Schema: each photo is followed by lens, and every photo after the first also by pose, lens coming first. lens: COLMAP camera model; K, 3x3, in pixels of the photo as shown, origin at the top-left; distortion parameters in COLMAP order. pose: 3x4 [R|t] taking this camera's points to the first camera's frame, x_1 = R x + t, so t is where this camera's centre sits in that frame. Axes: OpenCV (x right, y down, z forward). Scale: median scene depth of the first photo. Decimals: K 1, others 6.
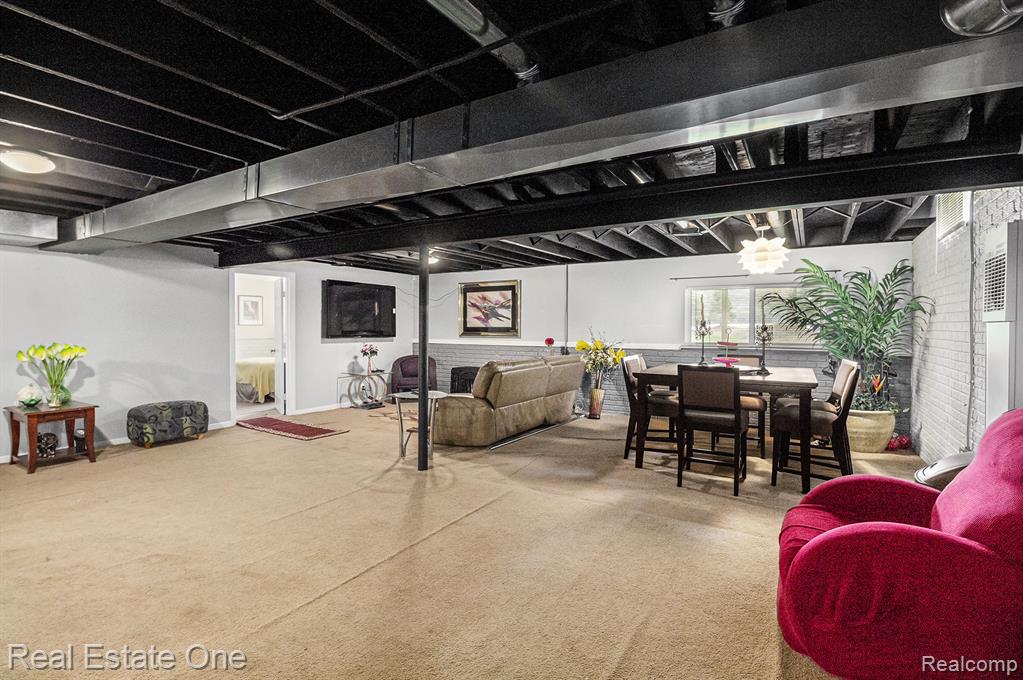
lens RADIAL K [[491.7, 0, 506.3], [0, 491.7, 331.6], [0, 0, 1]] dist [0.004734, -0.013190]
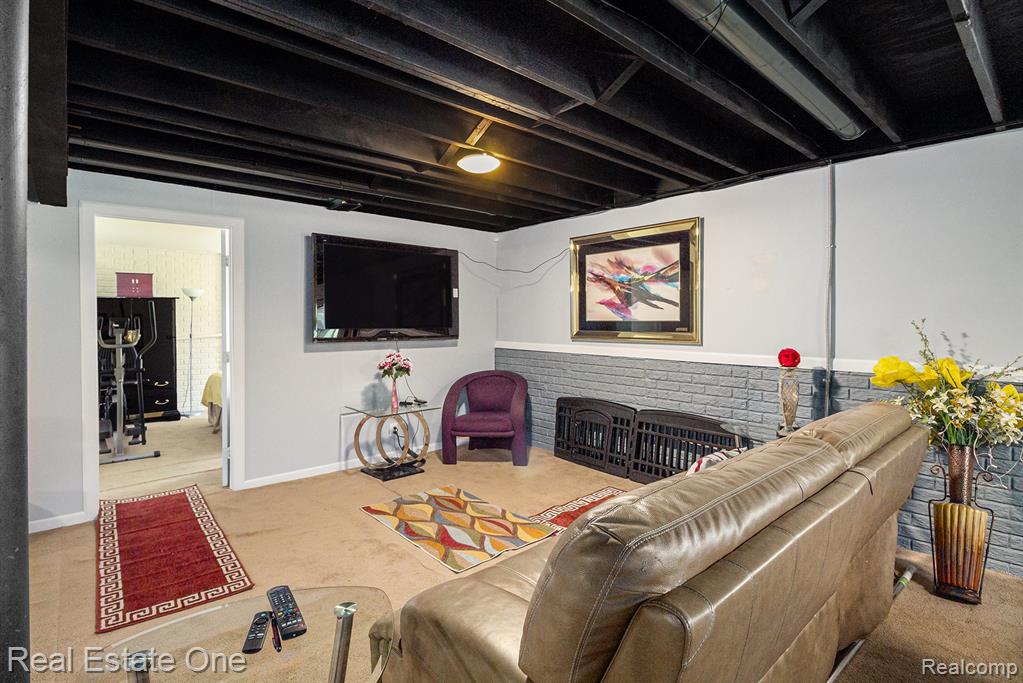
lens RADIAL K [[480.0, 0, 485.5], [0, 480.0, 324.0], [0, 0, 1]] dist [-0.000592, -0.000731]
pose [[0.942277, 0.000340, -0.334835, -0.010628], [-0.000598, 1.000000, -0.000668, -0.005926], [0.334835, 0.000830, 0.942276, 0.505554]]
